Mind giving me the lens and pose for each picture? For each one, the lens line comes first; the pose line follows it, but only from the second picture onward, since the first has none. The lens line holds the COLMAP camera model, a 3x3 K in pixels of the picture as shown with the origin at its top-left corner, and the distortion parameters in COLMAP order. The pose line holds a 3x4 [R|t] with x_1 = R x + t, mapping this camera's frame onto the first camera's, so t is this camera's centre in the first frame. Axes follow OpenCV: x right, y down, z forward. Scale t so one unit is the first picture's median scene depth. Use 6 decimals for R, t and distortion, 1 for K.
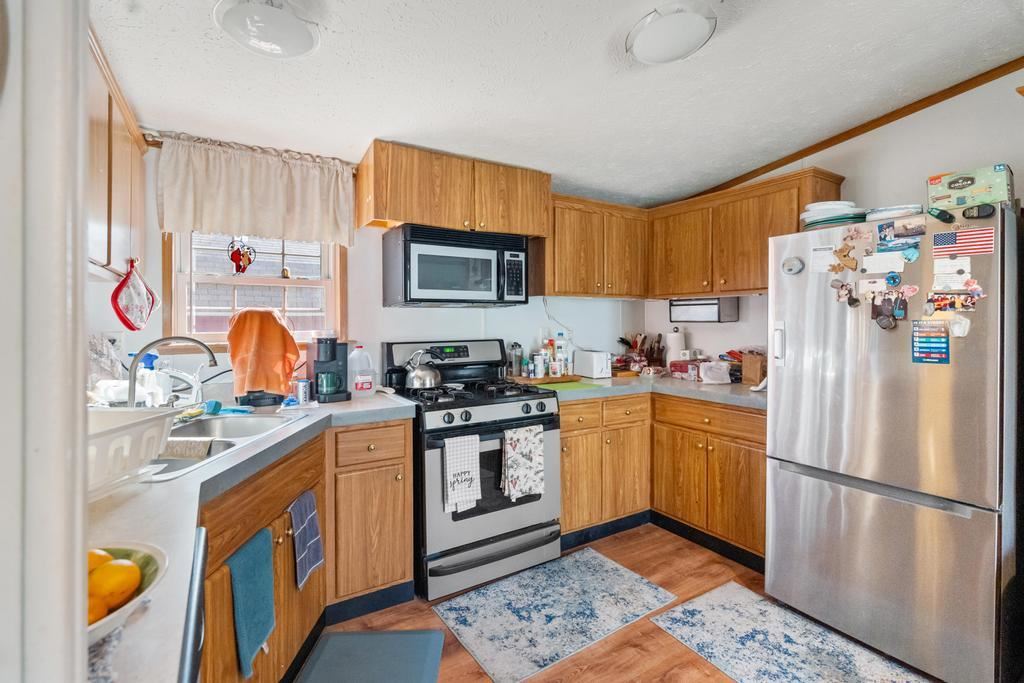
lens RADIAL K [[453.1, 0, 504.6], [0, 453.1, 327.4], [0, 0, 1]] dist [-0.002546, -0.000247]
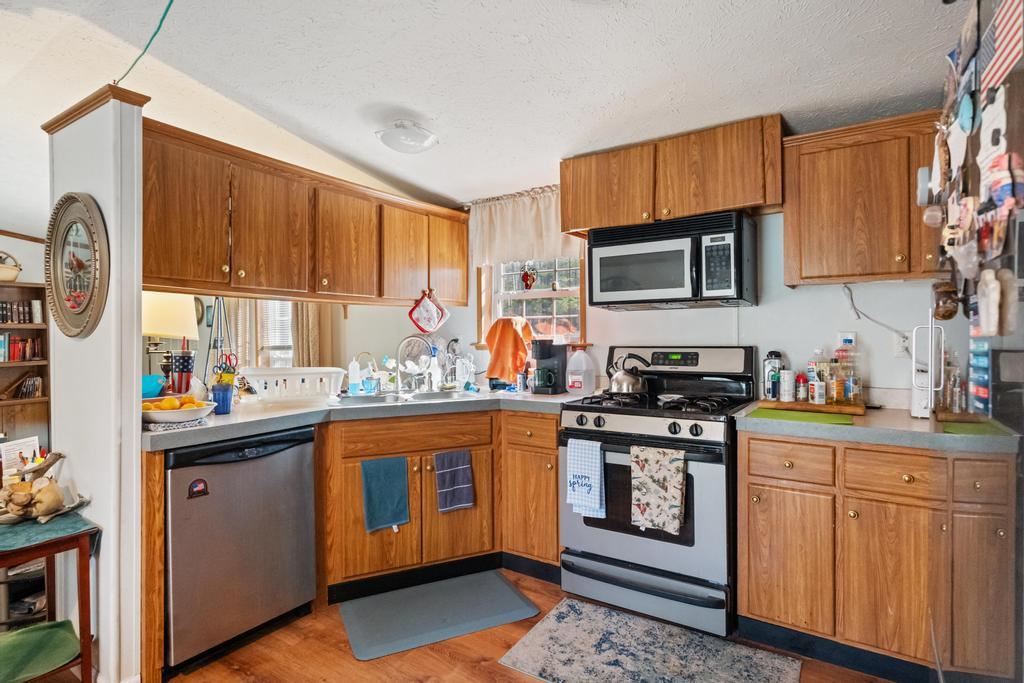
lens RADIAL K [[504.8, 0, 510.8], [0, 504.8, 336.9], [0, 0, 1]] dist [0.001614, 0.000586]
pose [[0.454637, 0.004281, -0.890666, 0.737503], [-0.003175, 0.999990, 0.003186, 0.011554], [0.890671, 0.001380, 0.454646, 0.322529]]
